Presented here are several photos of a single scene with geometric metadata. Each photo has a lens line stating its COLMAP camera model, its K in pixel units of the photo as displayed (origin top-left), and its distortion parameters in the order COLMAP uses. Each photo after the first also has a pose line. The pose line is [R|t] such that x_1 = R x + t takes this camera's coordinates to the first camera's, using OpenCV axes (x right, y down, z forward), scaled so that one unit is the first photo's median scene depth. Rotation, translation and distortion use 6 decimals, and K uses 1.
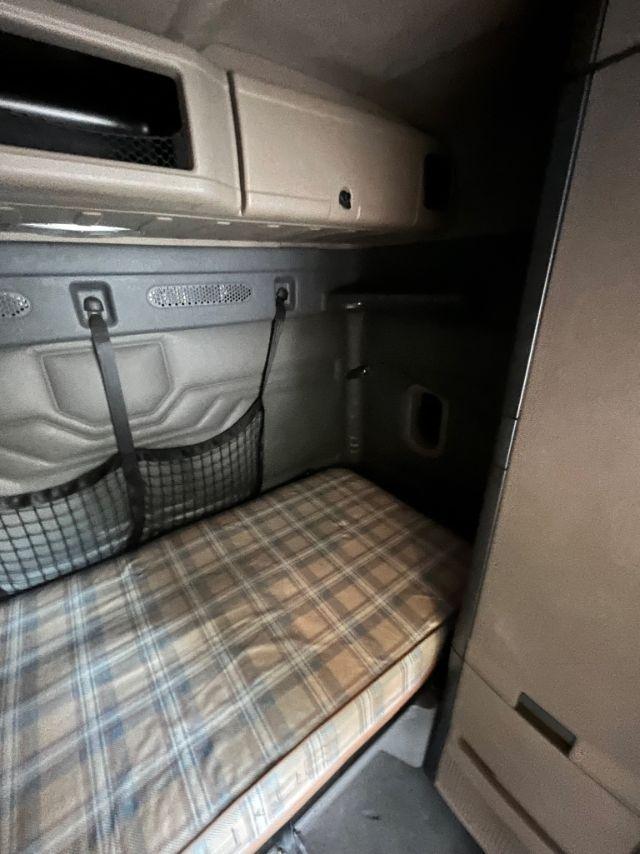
lens RADIAL K [[343.9, 0, 323.4], [0, 343.9, 426.3], [0, 0, 1]] dist [-0.000151, -0.000115]
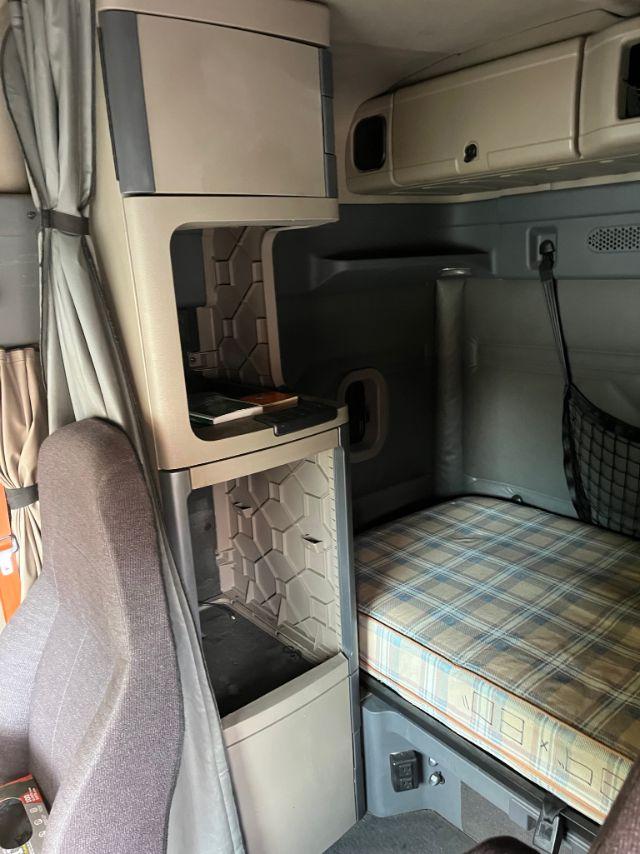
lens RADIAL K [[651.5, 0, 314.5], [0, 651.5, 433.1], [0, 0, 1]] dist [0.075482, -0.120004]
pose [[0.035468, 0.281909, -0.958785, 0.748949], [-0.344972, 0.903872, 0.253001, 0.048509], [0.937943, 0.321781, 0.129309, -0.075476]]
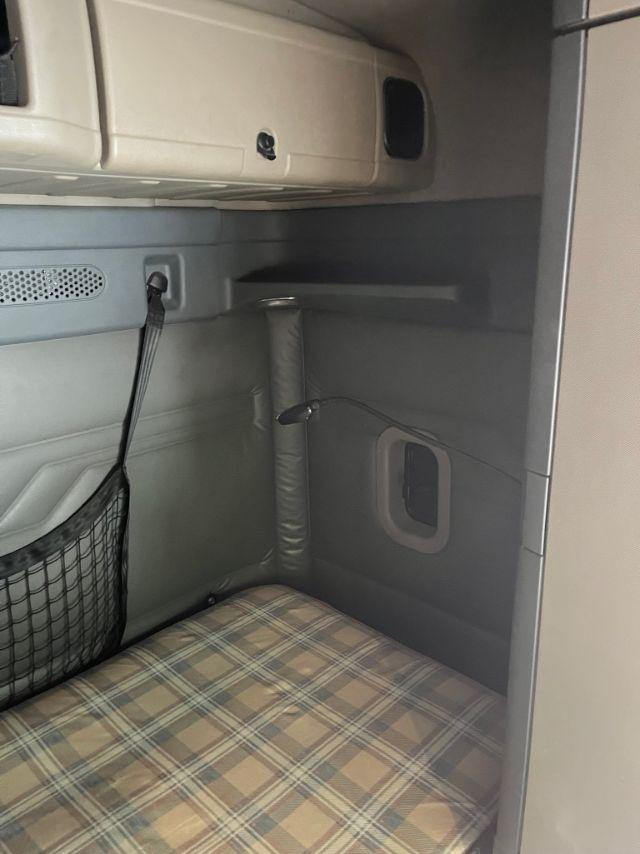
lens RADIAL K [[640.3, 0, 324.6], [0, 640.3, 417.4], [0, 0, 1]] dist [0.068247, -0.107551]
pose [[0.986455, -0.038073, 0.159552, -0.028914], [0.060249, 0.988800, -0.136546, 0.004189], [-0.152566, 0.144310, 0.977700, -0.081499]]
